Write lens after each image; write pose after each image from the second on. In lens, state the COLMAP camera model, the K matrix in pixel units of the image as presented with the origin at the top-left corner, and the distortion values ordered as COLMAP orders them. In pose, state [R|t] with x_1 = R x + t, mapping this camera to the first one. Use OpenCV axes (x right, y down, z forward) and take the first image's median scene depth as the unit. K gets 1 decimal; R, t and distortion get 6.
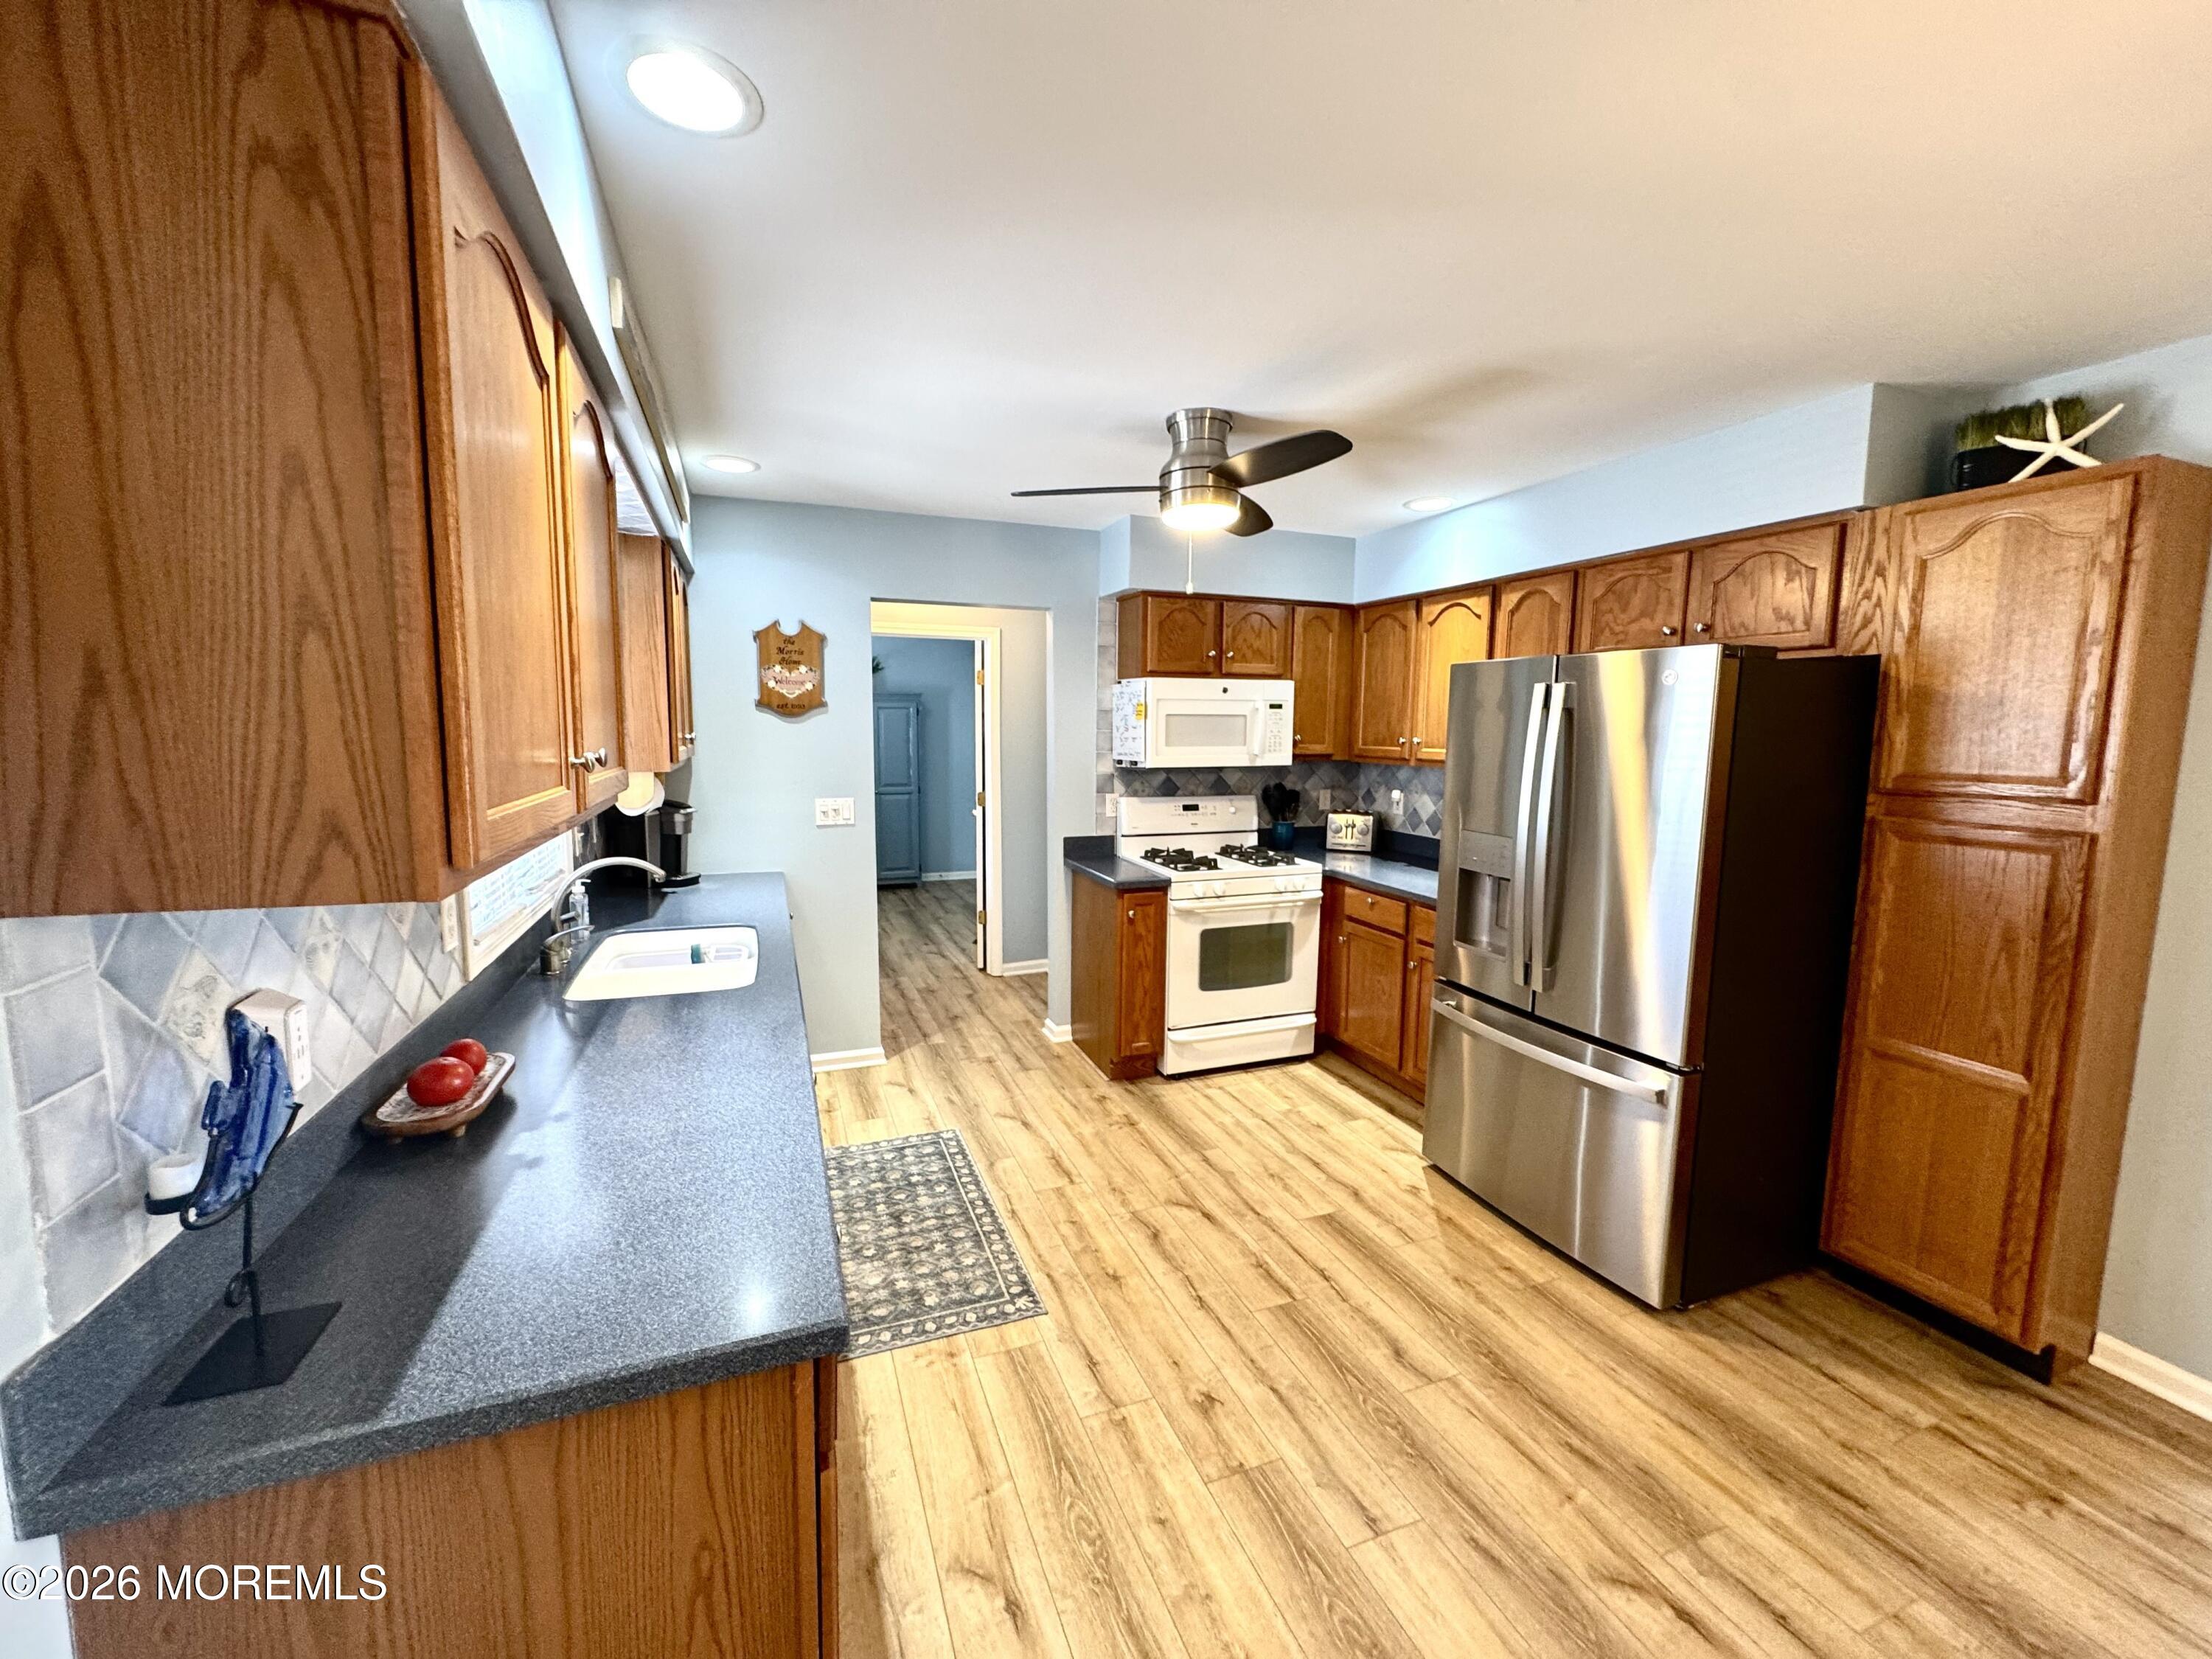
lens RADIAL K [[881.5, 0, 1110.9], [0, 881.5, 823.9], [0, 0, 1]] dist [-0.000695, -0.000146]
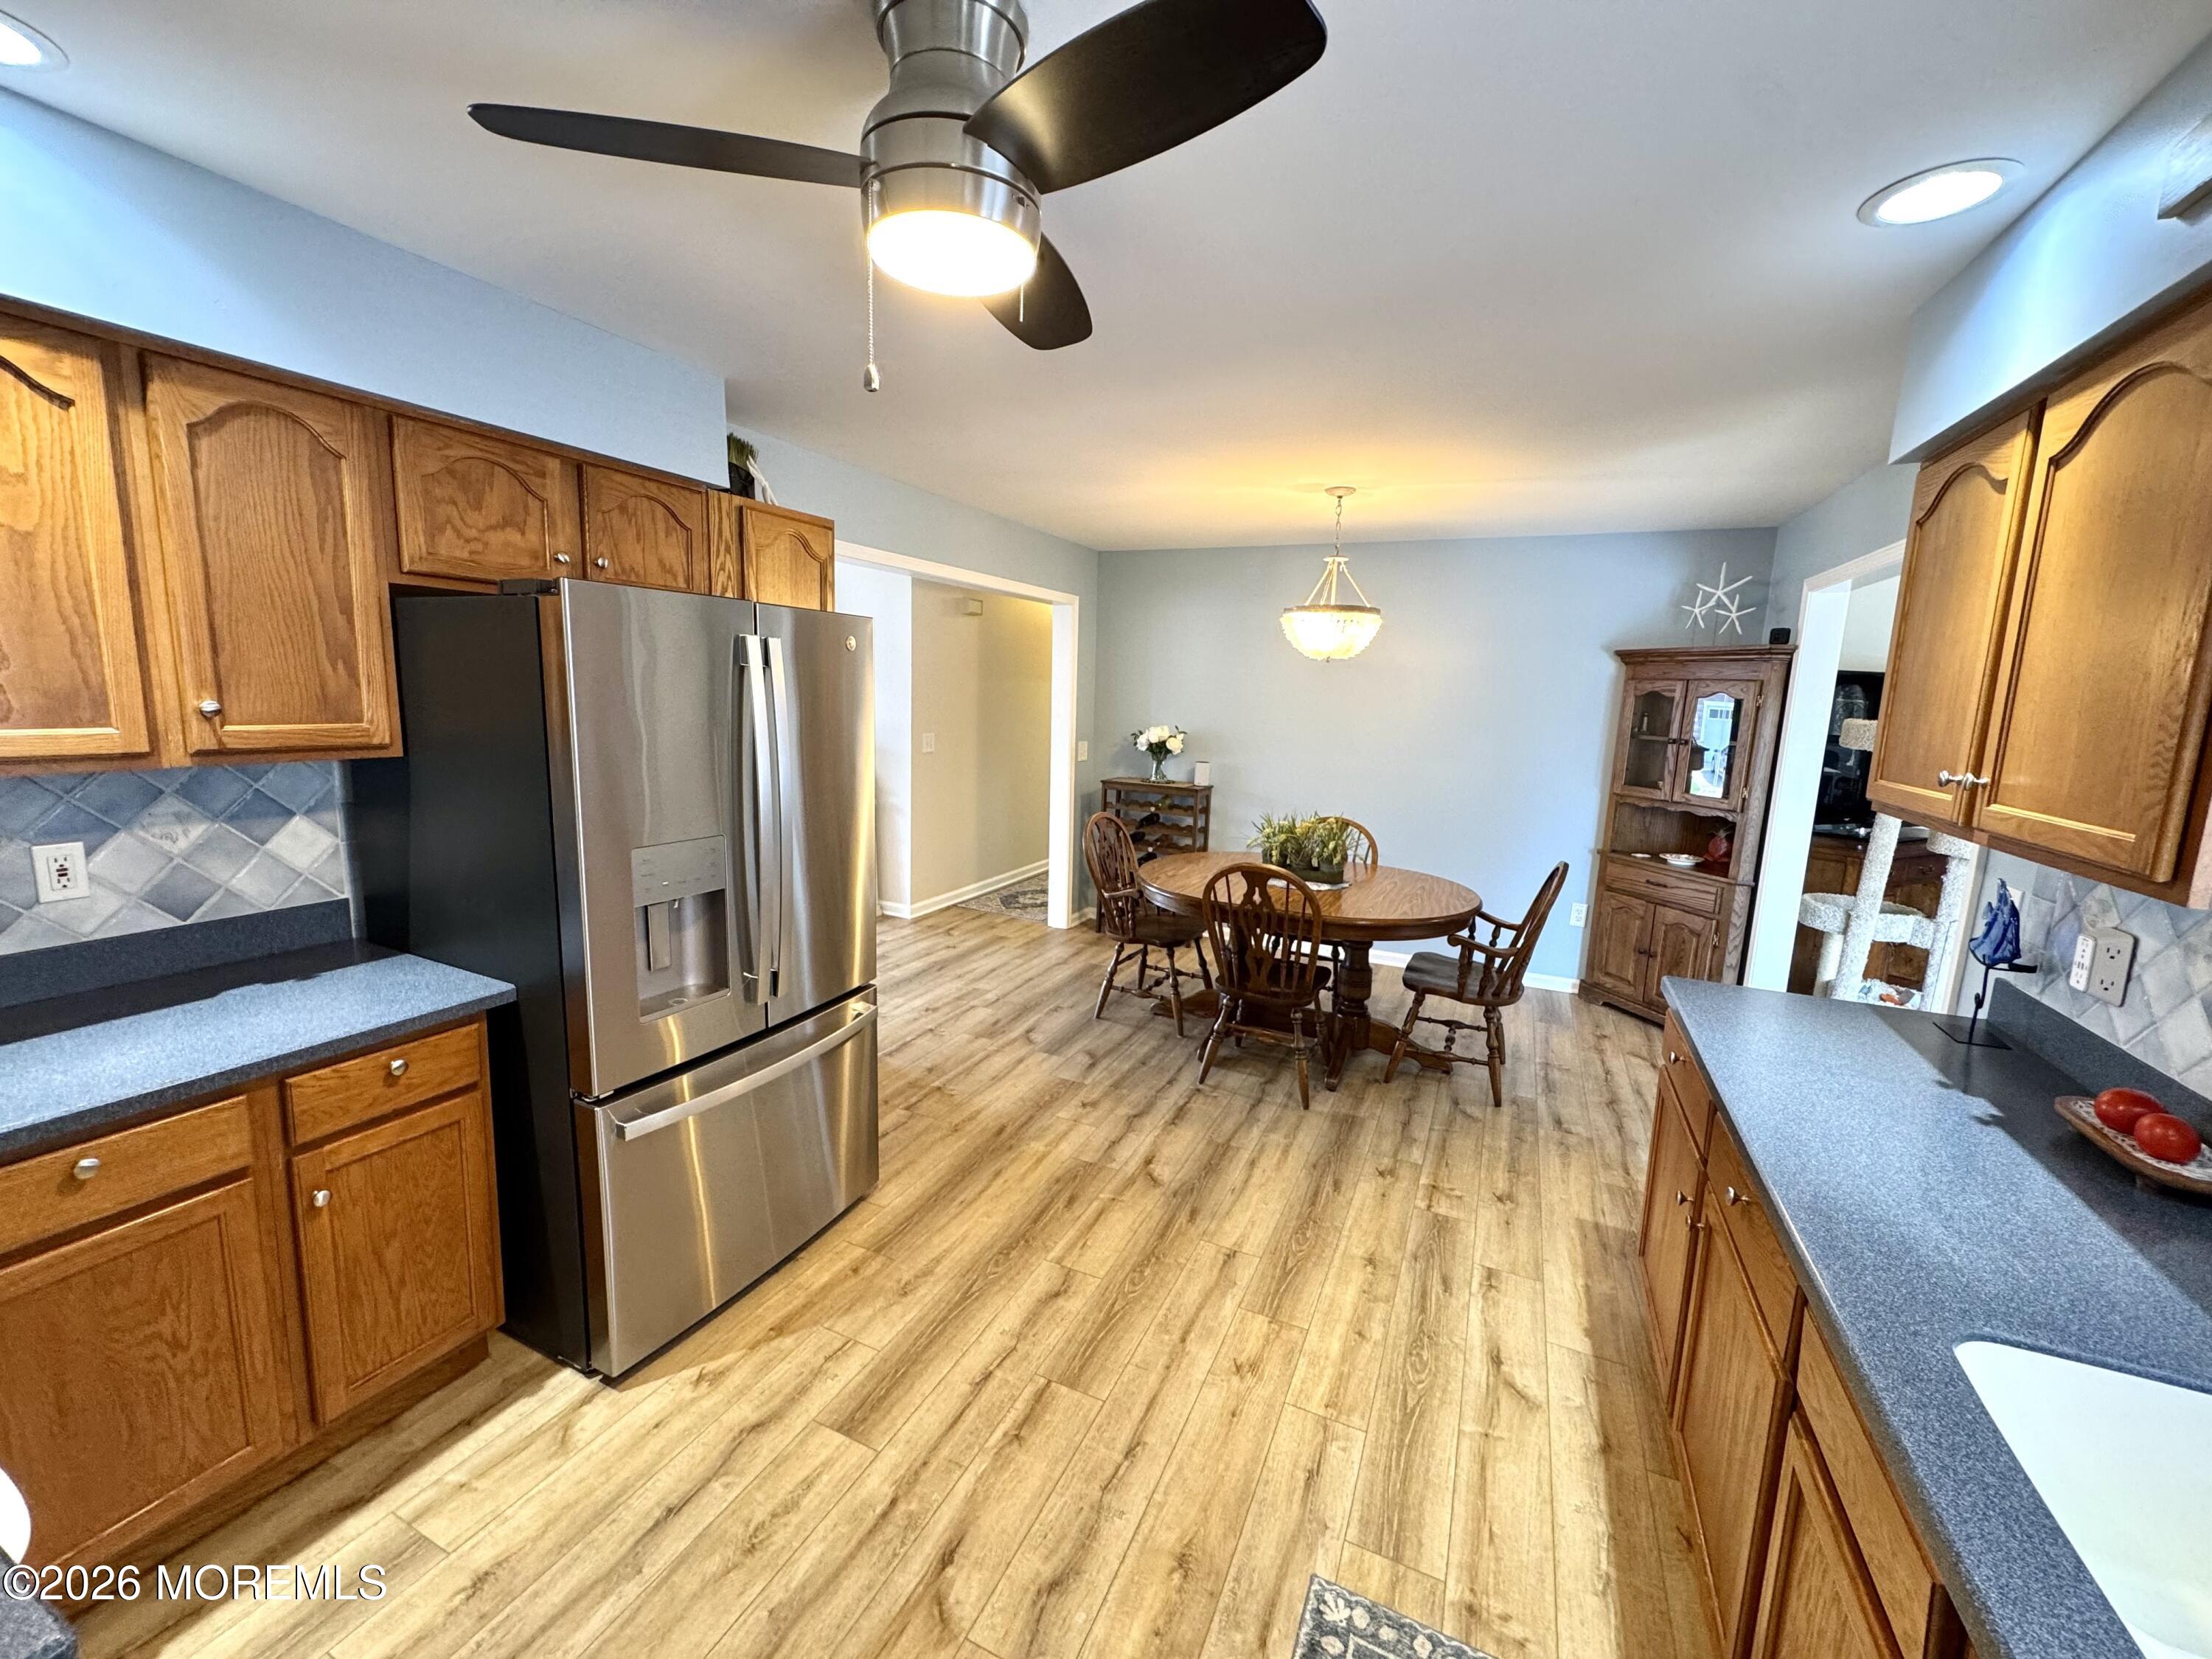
lens RADIAL K [[881.5, 0, 1108.6], [0, 881.5, 821.7], [0, 0, 1]] dist [-0.000695, -0.000146]
pose [[-0.689415, -0.146968, 0.709300, -0.275756], [0.036149, 0.971001, 0.236328, -0.143536], [-0.723464, 0.188569, -0.664110, 1.106030]]
